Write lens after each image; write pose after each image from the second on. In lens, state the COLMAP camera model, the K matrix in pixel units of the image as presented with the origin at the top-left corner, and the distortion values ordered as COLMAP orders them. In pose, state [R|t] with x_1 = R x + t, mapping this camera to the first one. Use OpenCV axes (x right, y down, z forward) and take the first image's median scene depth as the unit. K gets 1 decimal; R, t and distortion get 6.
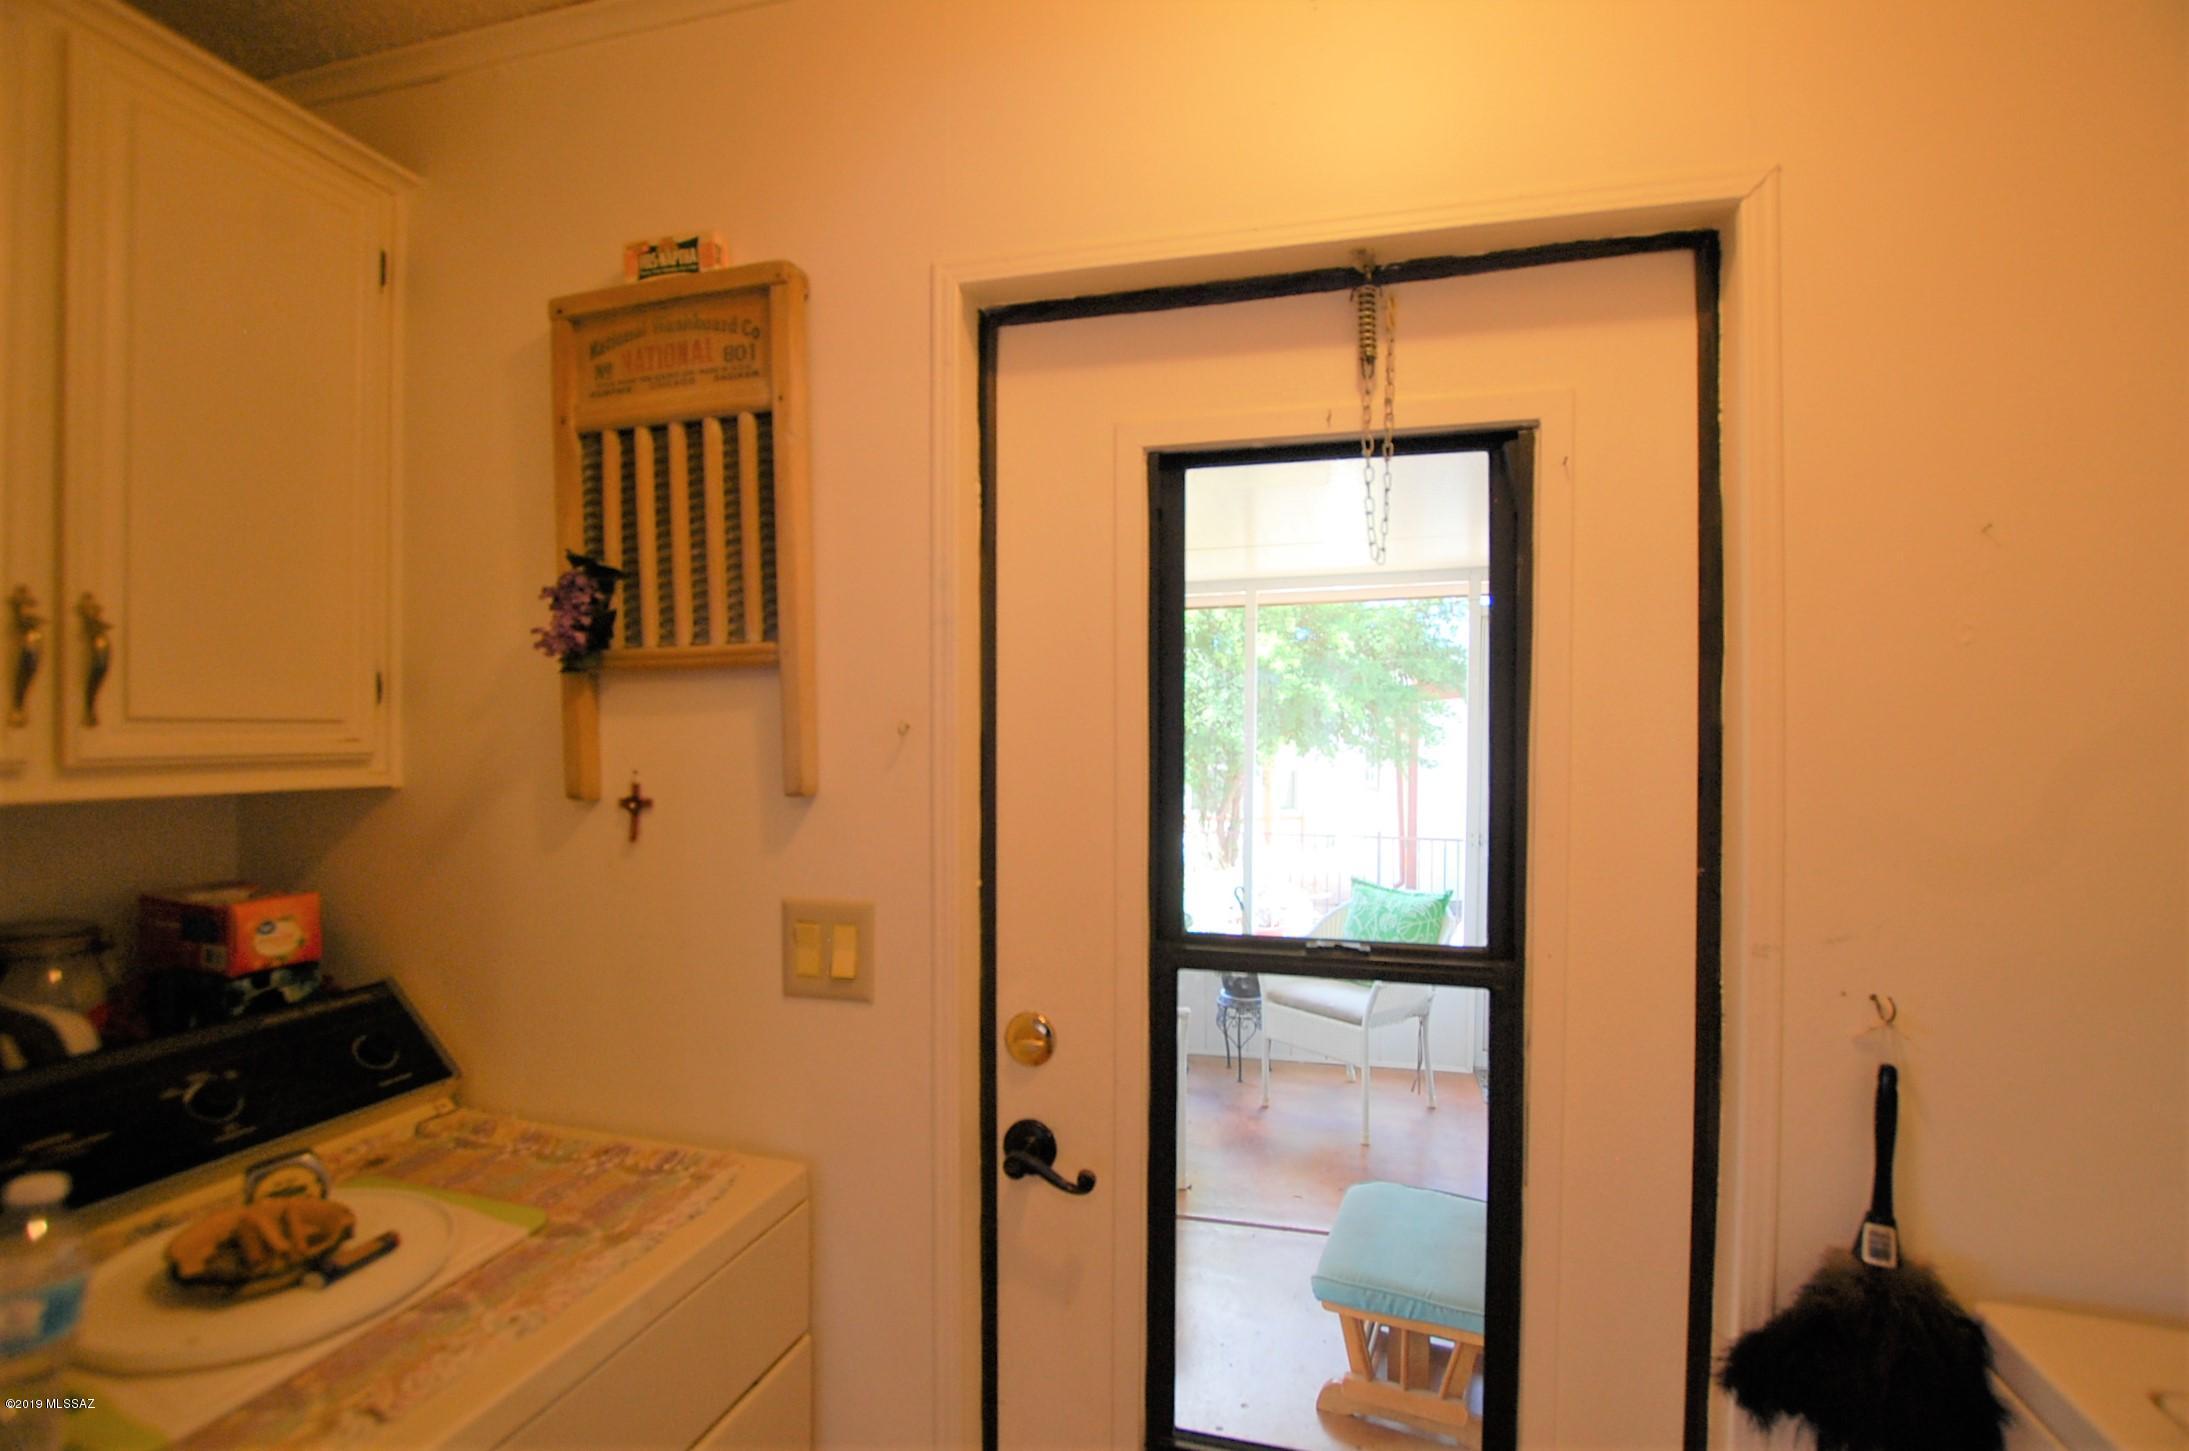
lens RADIAL K [[987.8, 0, 1098.0], [0, 987.8, 733.1], [0, 0, 1]] dist [-0.028898, 0.001554]
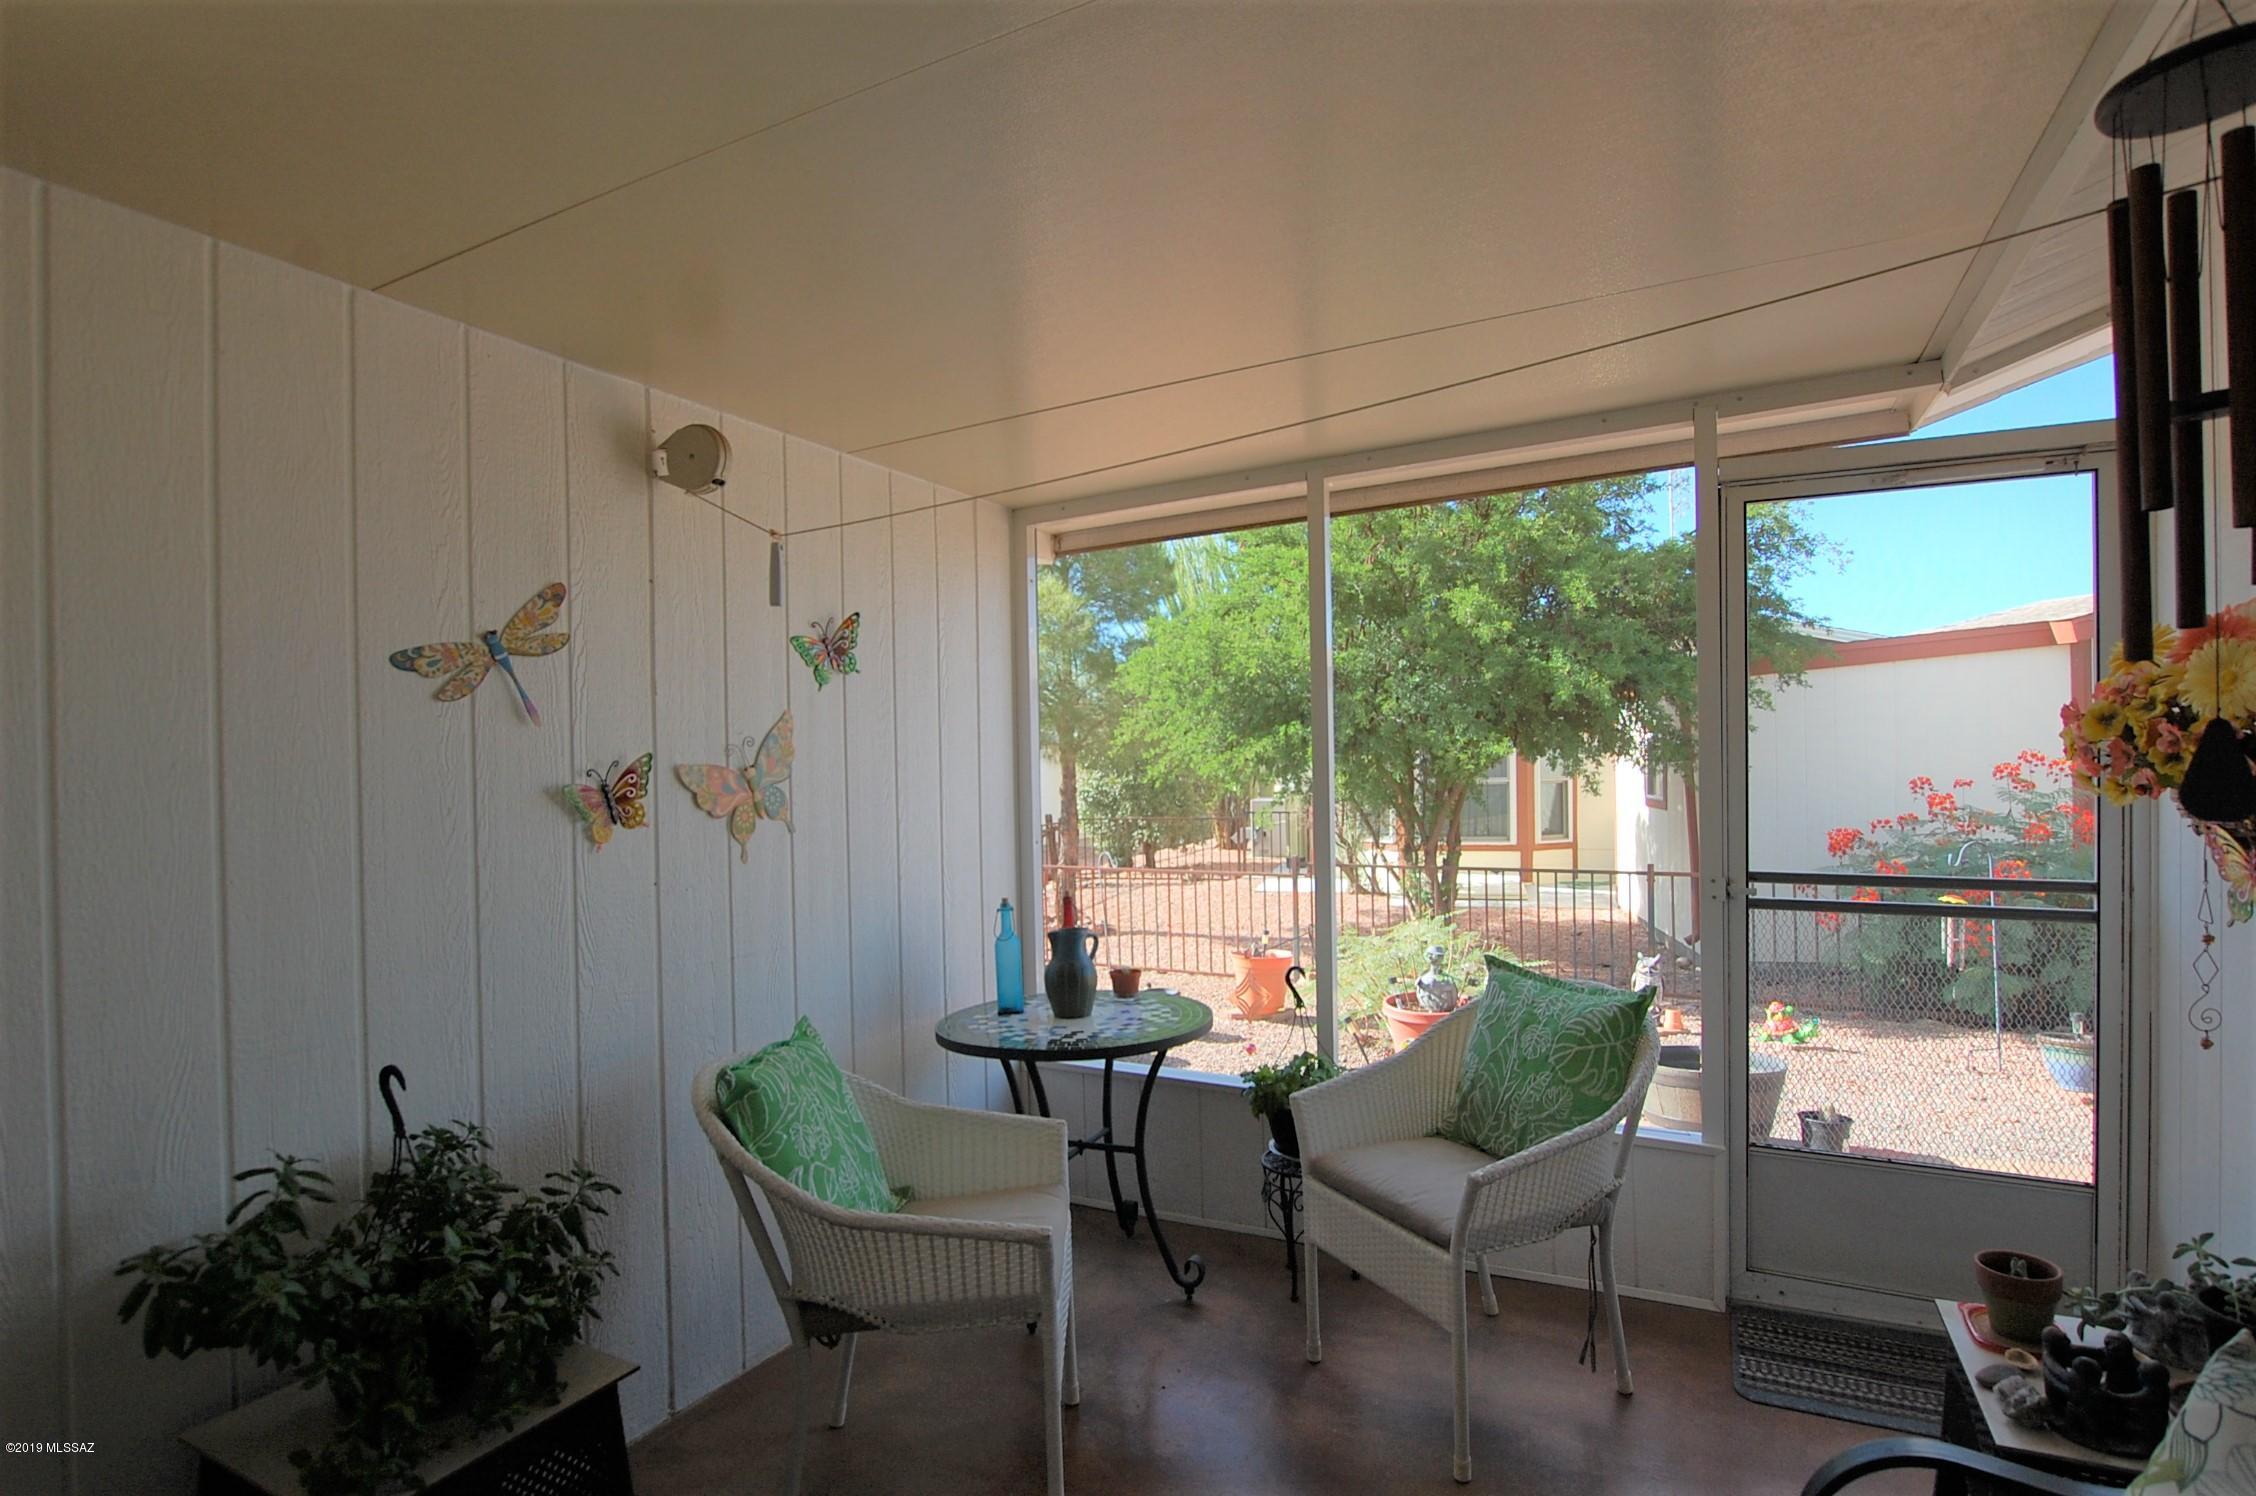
lens RADIAL K [[1114.6, 0, 1123.0], [0, 1114.6, 755.3], [0, 0, 1]] dist [-0.020252, 0.001182]
pose [[0.975706, -0.033619, -0.216488, 0.751500], [0.033568, 0.999429, -0.003914, 0.099422], [0.216496, -0.003448, 0.976278, 1.247422]]
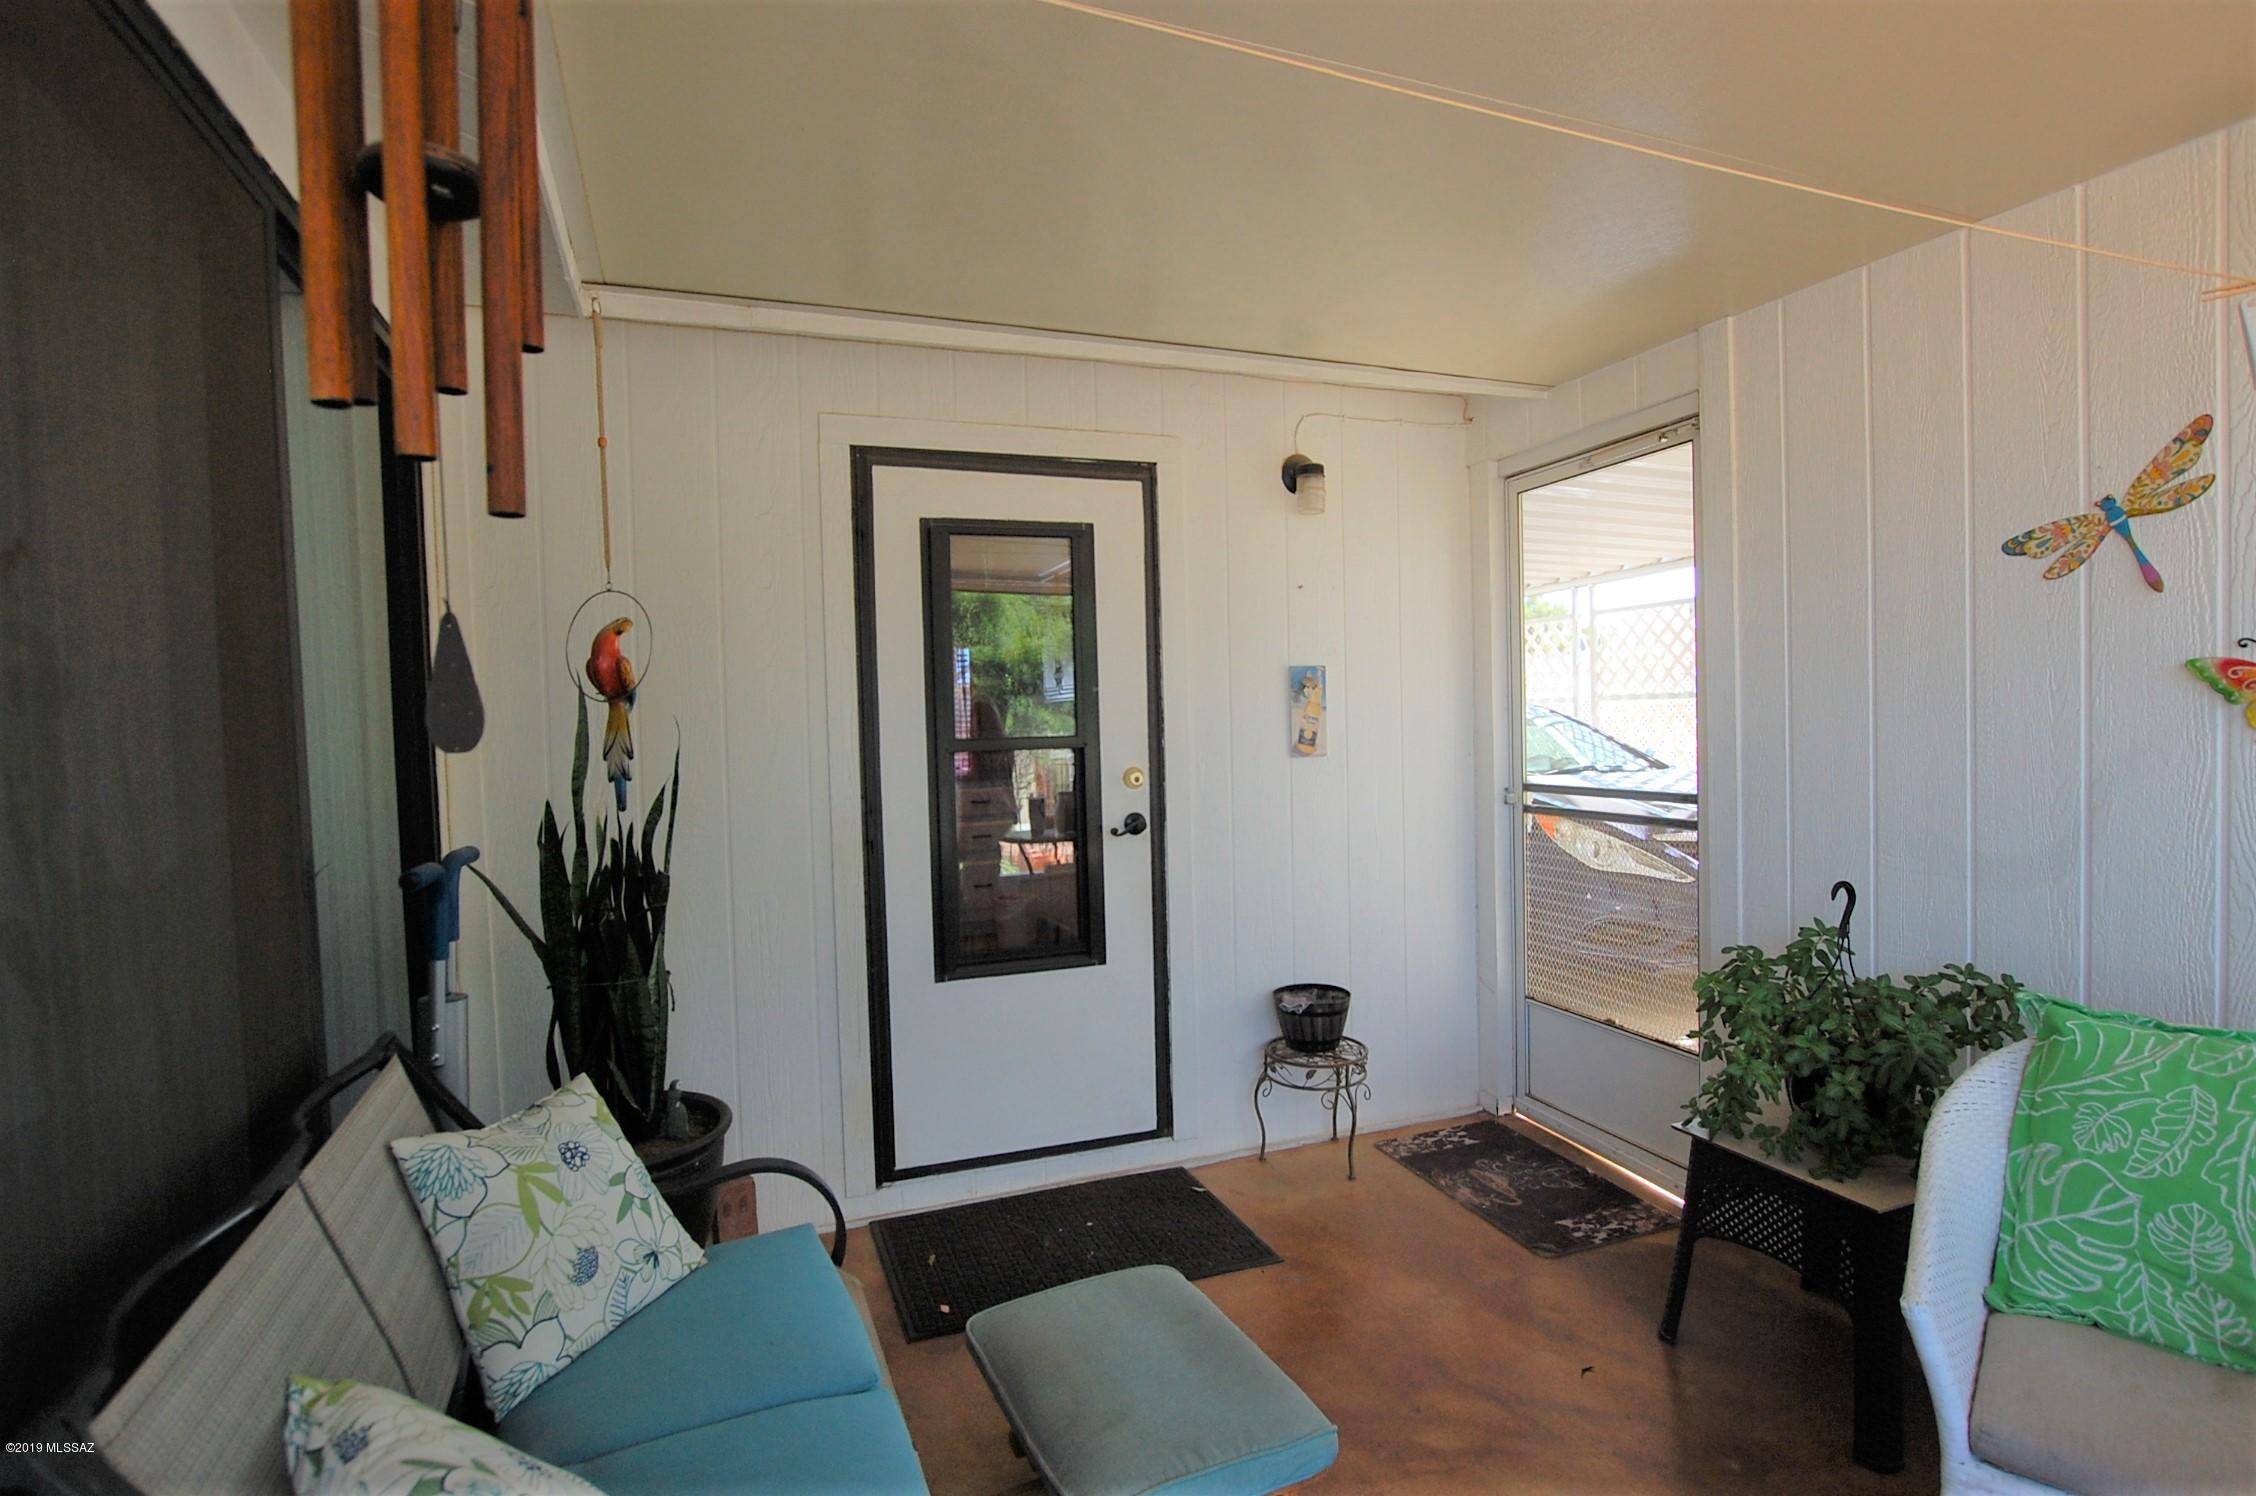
lens RADIAL K [[1114.6, 0, 1123.0], [0, 1114.6, 755.3], [0, 0, 1]] dist [-0.020252, 0.001182]
pose [[-0.812076, 0.033495, -0.582589, 1.590649], [0.019167, 0.999344, 0.030738, 0.172029], [0.583237, 0.013795, -0.812185, 3.289019]]
